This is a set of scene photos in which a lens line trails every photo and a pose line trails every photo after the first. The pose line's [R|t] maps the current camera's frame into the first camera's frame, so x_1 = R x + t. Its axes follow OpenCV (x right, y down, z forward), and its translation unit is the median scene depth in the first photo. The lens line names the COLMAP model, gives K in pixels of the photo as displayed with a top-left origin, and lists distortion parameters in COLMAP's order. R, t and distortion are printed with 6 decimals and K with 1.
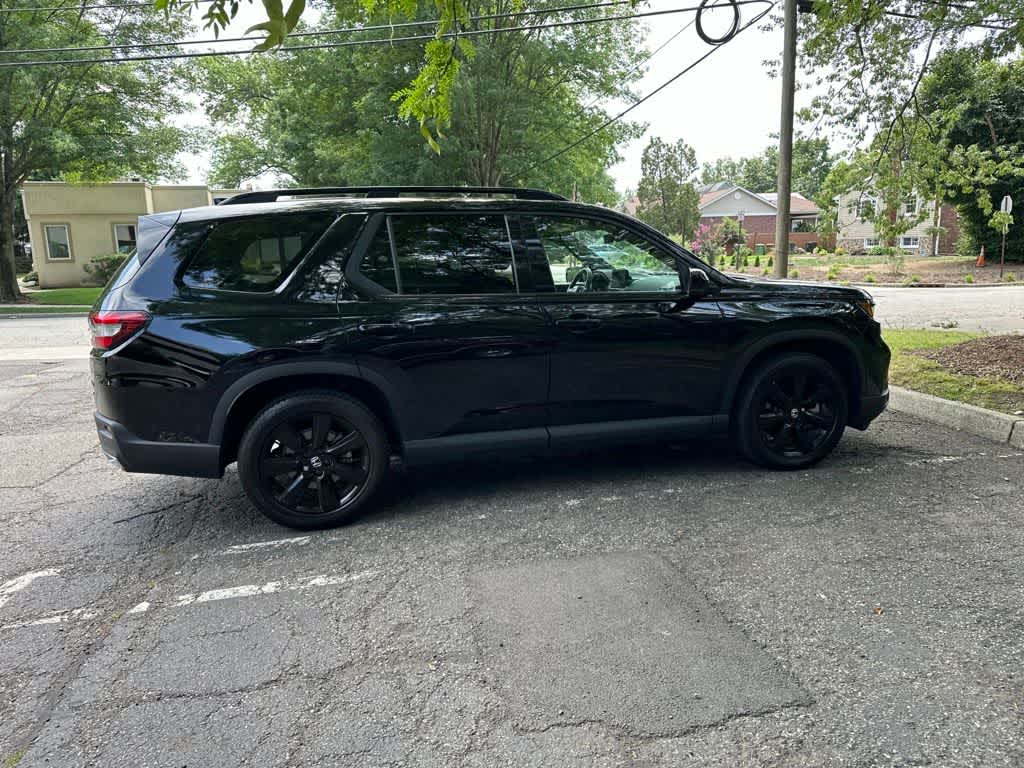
lens RADIAL K [[735.6, 0, 524.8], [0, 735.6, 383.4], [0, 0, 1]] dist [0.038533, -0.048429]
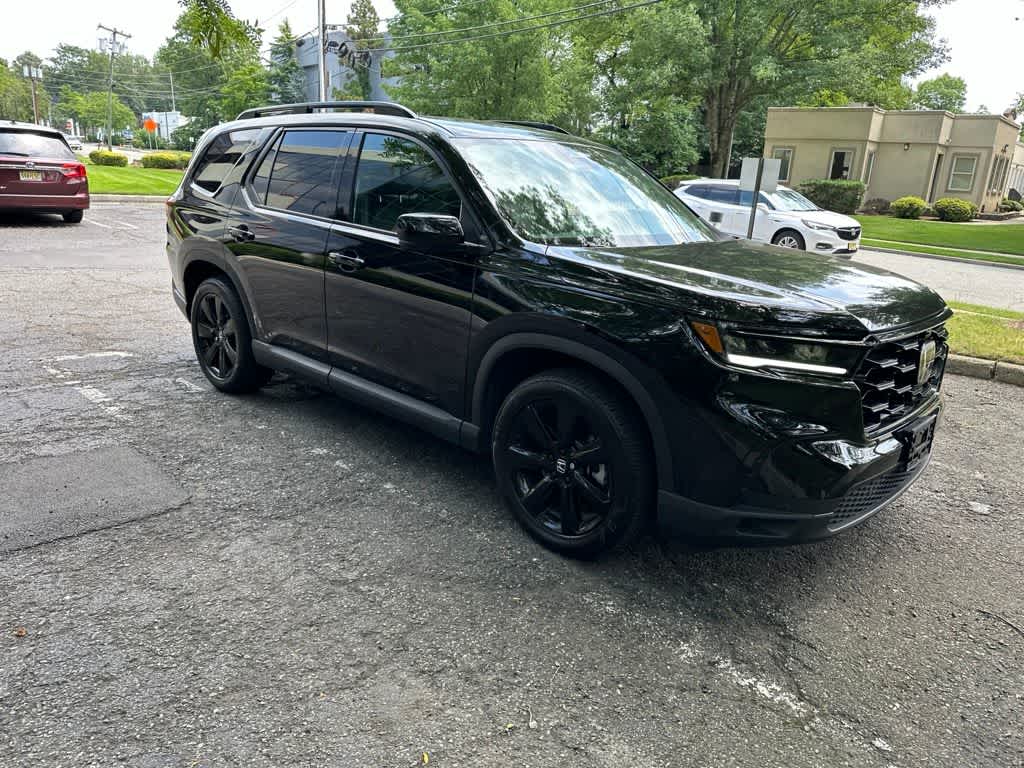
lens RADIAL K [[735.6, 0, 512.8], [0, 735.6, 382.9], [0, 0, 1]] dist [0.038533, -0.048429]
pose [[0.511695, 0.287012, -0.809810, 0.761379], [-0.213797, 0.955440, 0.203534, -0.133393], [0.832141, 0.068988, 0.550256, 0.564490]]
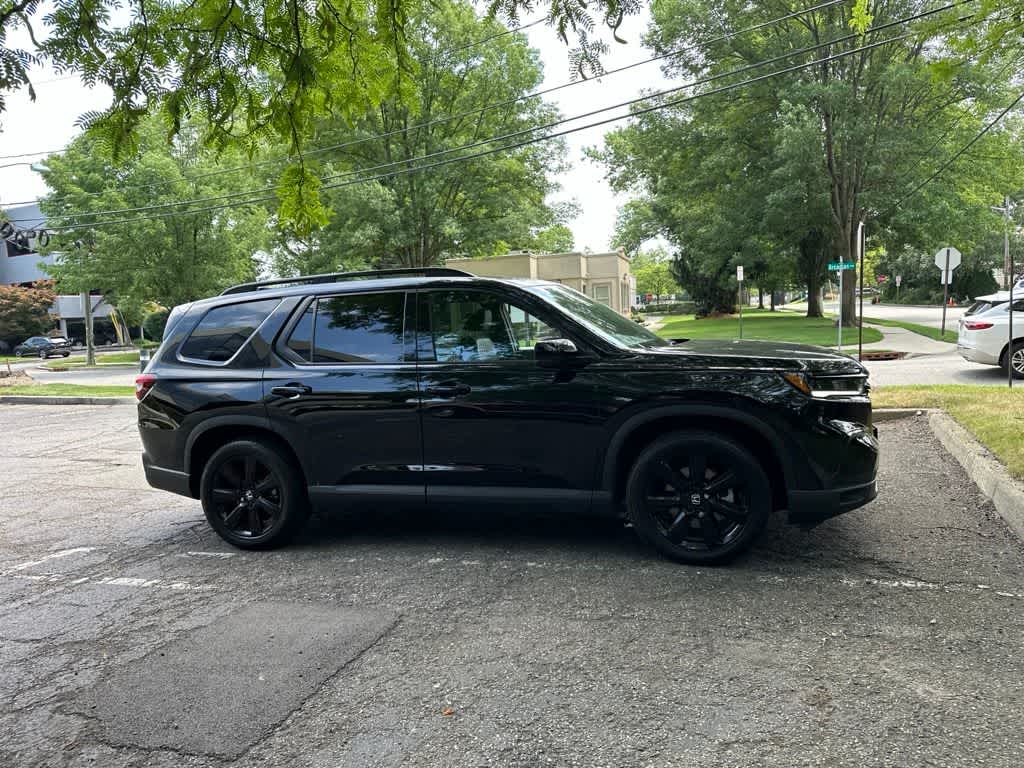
lens RADIAL K [[735.6, 0, 517.0], [0, 735.6, 379.3], [0, 0, 1]] dist [0.038533, -0.048429]
pose [[0.841243, 0.020872, -0.540255, 0.599953], [-0.059896, 0.996702, -0.054760, -0.037093], [0.537330, 0.078425, 0.839718, 0.132433]]
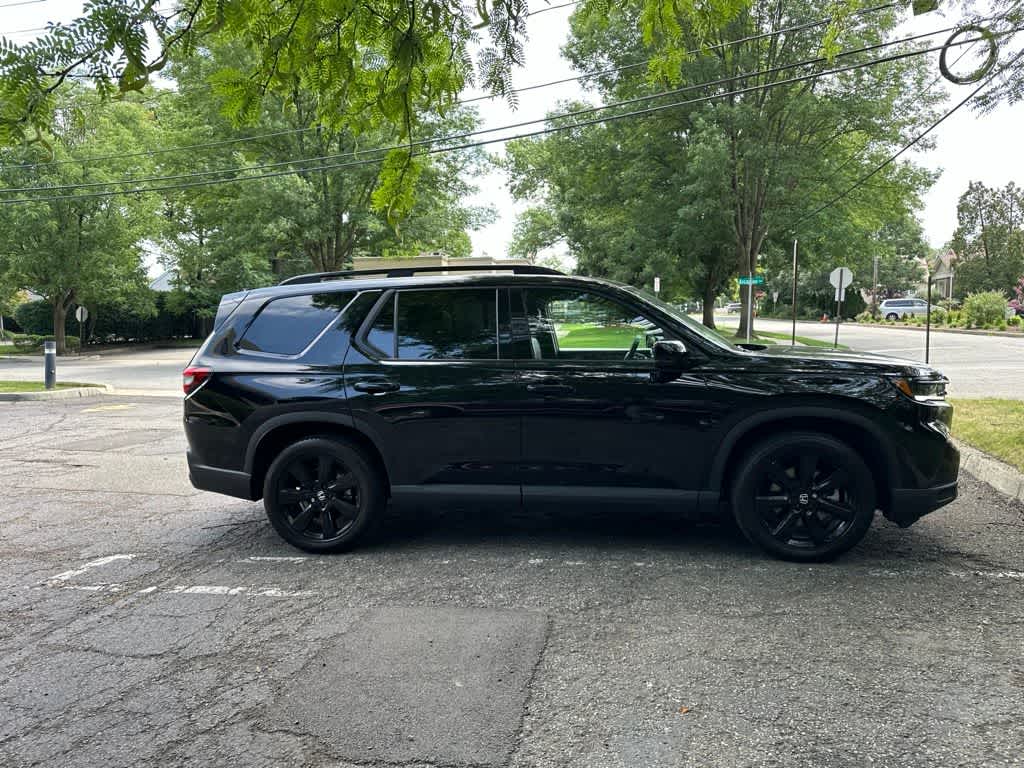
lens RADIAL K [[735.6, 0, 506.5], [0, 735.6, 380.4], [0, 0, 1]] dist [0.038533, -0.048429]
pose [[0.910719, 0.035805, -0.411472, 0.367732], [-0.070045, 0.995194, -0.068432, -0.014530], [0.407044, 0.091143, 0.908850, 0.014557]]
